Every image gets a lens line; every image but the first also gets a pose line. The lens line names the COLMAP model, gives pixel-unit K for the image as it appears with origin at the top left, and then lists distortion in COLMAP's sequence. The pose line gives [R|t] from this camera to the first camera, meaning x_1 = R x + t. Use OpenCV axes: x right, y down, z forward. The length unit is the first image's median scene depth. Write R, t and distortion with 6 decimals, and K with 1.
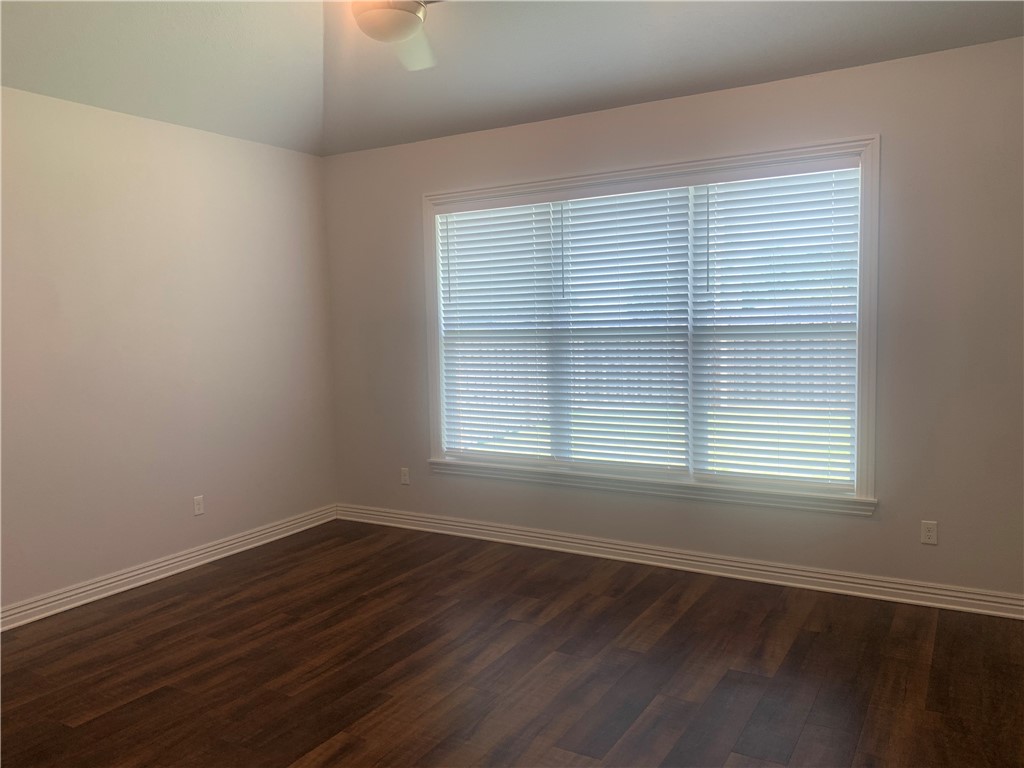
lens RADIAL K [[790.6, 0, 512.0], [0, 790.6, 384.0], [0, 0, 1]] dist [0.000670, -0.004287]
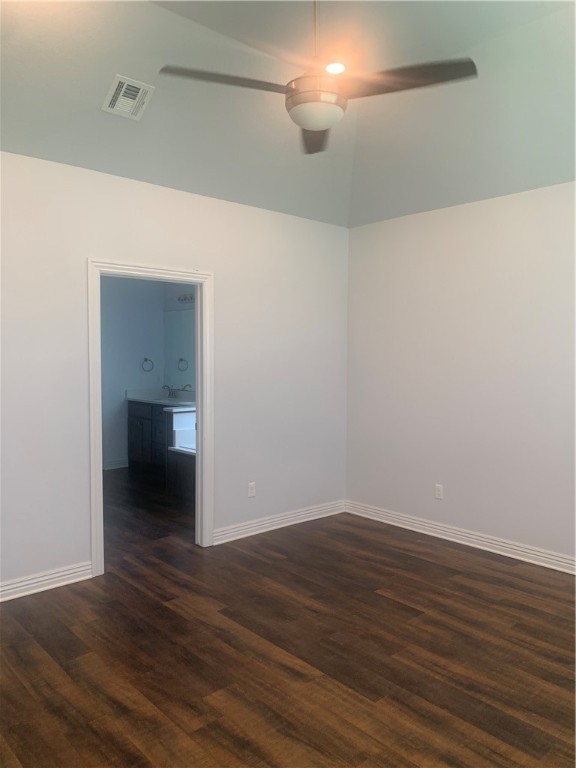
lens RADIAL K [[593.0, 0, 288.0], [0, 593.0, 384.0], [0, 0, 1]] dist [0.000670, -0.004287]
pose [[-0.301558, 0.073062, -0.950644, 0.589737], [-0.083765, 0.991174, 0.102749, -0.102593], [0.949761, 0.110615, -0.292777, 1.019185]]
